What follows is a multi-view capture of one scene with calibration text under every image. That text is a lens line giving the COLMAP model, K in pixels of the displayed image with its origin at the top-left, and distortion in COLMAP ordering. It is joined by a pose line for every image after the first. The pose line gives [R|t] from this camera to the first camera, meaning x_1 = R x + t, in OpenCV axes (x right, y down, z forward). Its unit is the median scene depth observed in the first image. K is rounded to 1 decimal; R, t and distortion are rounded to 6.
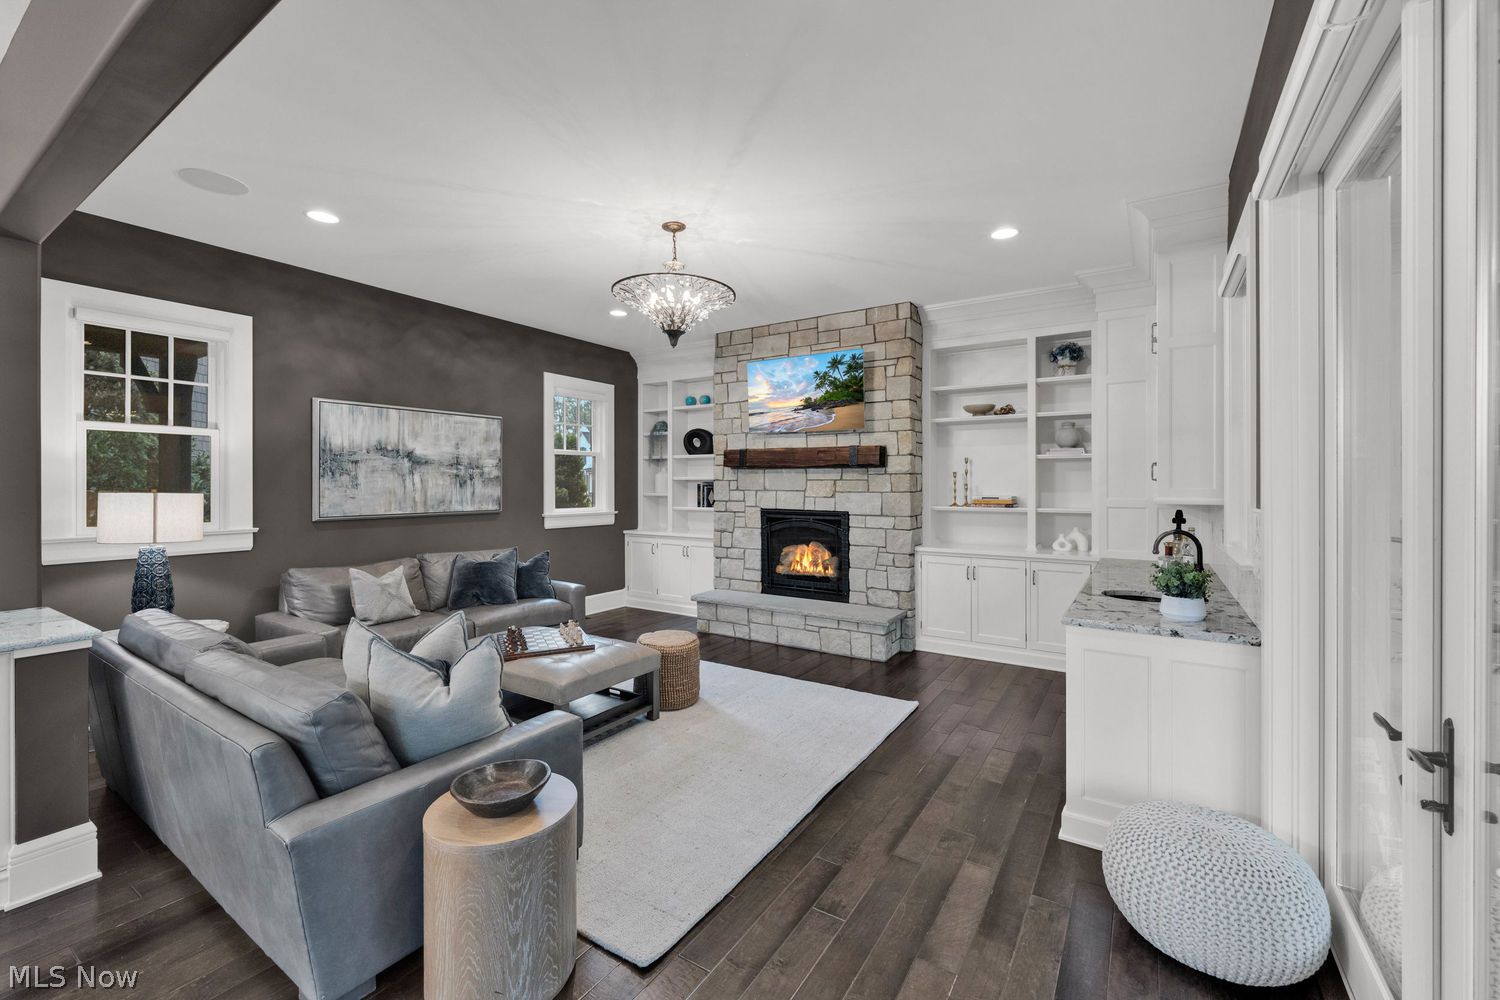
lens RADIAL K [[613.5, 0, 753.6], [0, 613.5, 488.1], [0, 0, 1]] dist [0.003382, -0.000142]
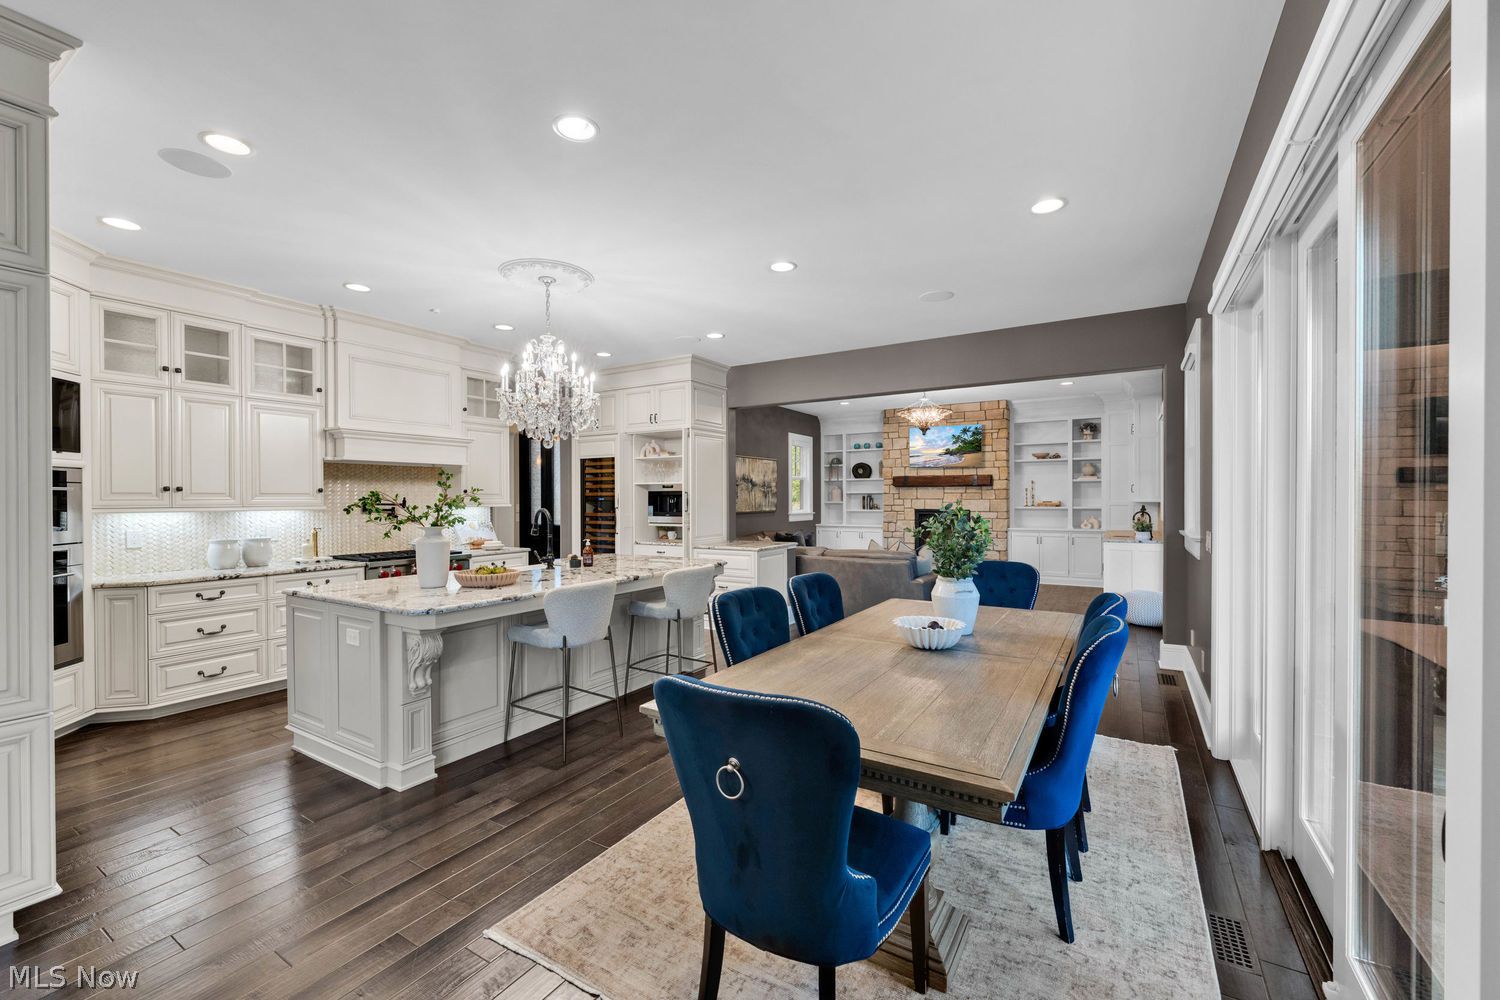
lens RADIAL K [[613.5, 0, 746.1], [0, 613.5, 503.6], [0, 0, 1]] dist [0.003382, -0.000142]
pose [[0.999797, -0.005873, 0.019269, -0.573636], [0.005840, 0.999981, 0.001767, 0.012241], [-0.019279, -0.001654, 0.999813, -0.868759]]
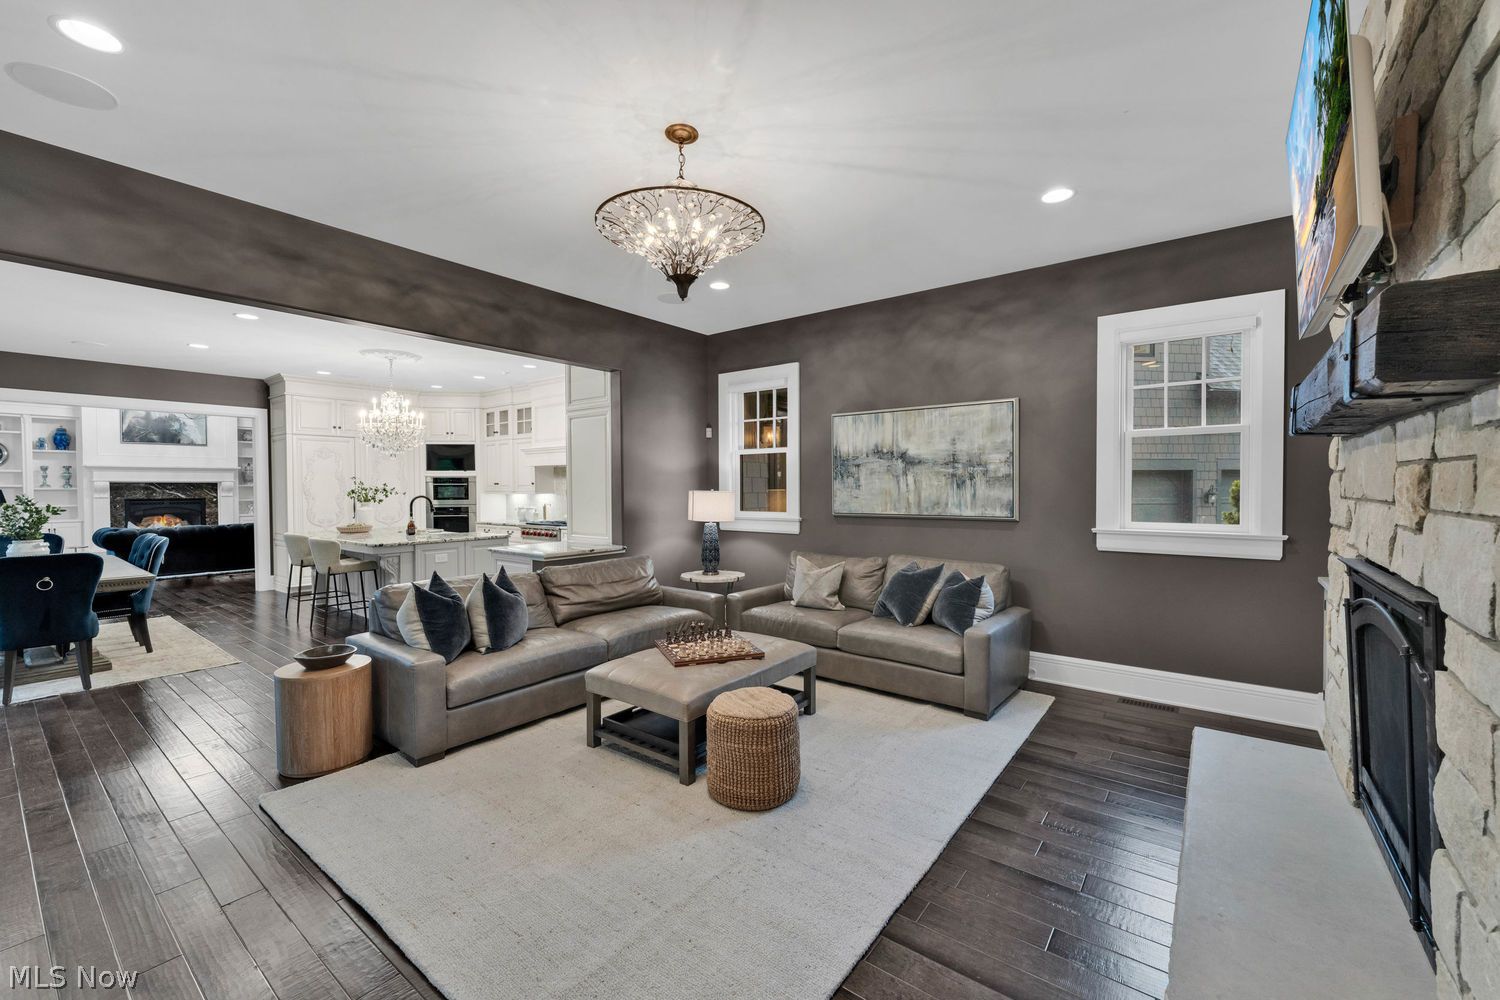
lens RADIAL K [[613.5, 0, 746.1], [0, 613.5, 489.1], [0, 0, 1]] dist [0.003382, -0.000142]
pose [[-0.082289, 0.010381, -0.996554, 0.421759], [0.003503, 0.999943, 0.010127, -0.010259], [0.996602, -0.002658, -0.082320, 0.773380]]
